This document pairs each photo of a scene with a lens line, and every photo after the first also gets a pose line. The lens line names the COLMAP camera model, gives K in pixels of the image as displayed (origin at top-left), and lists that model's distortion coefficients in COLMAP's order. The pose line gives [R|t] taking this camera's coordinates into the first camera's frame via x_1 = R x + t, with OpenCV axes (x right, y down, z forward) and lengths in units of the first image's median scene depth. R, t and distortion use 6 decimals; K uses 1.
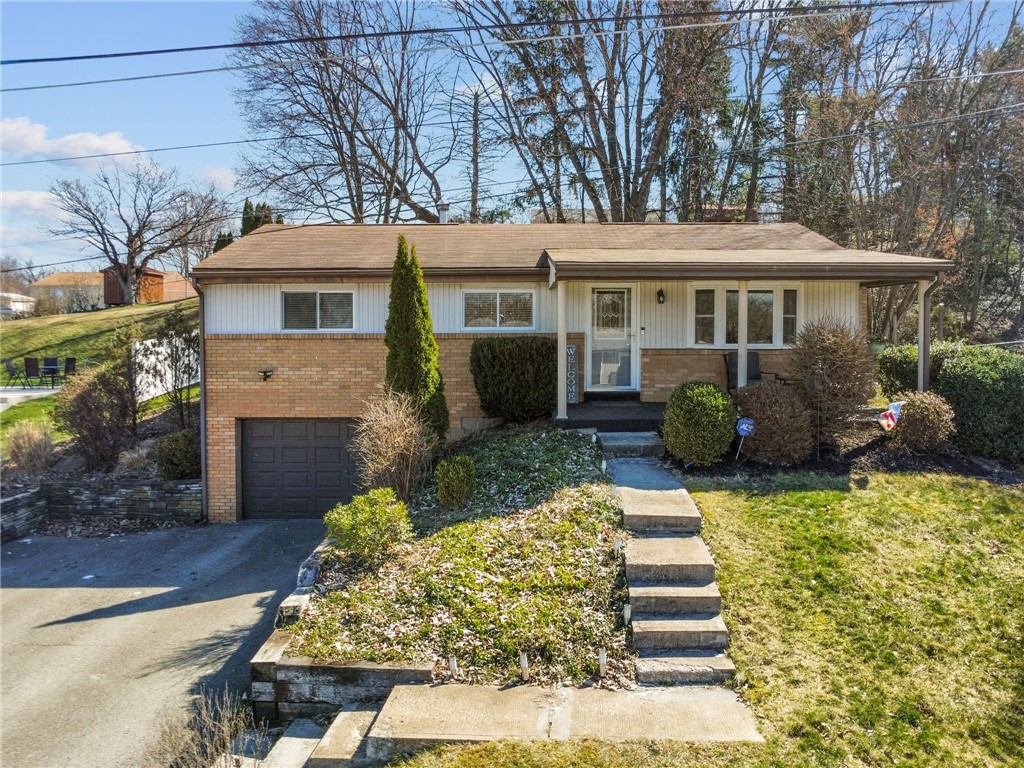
lens RADIAL K [[733.9, 0, 512.0], [0, 733.9, 384.0], [0, 0, 1]] dist [-0.030491, 0.000996]
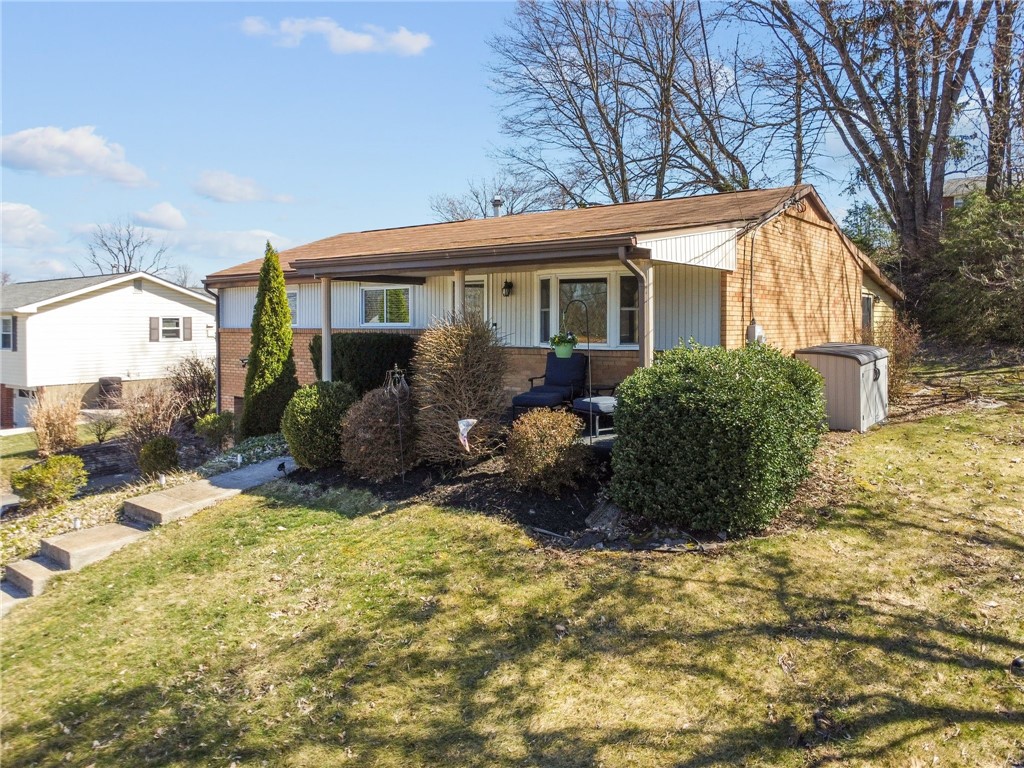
lens RADIAL K [[733.9, 0, 512.0], [0, 733.9, 384.0], [0, 0, 1]] dist [-0.030491, 0.000996]
pose [[0.825729, 0.047034, -0.562103, 0.712691], [-0.040695, 0.998888, 0.023801, -0.025127], [0.562597, 0.003222, 0.826725, 0.261604]]
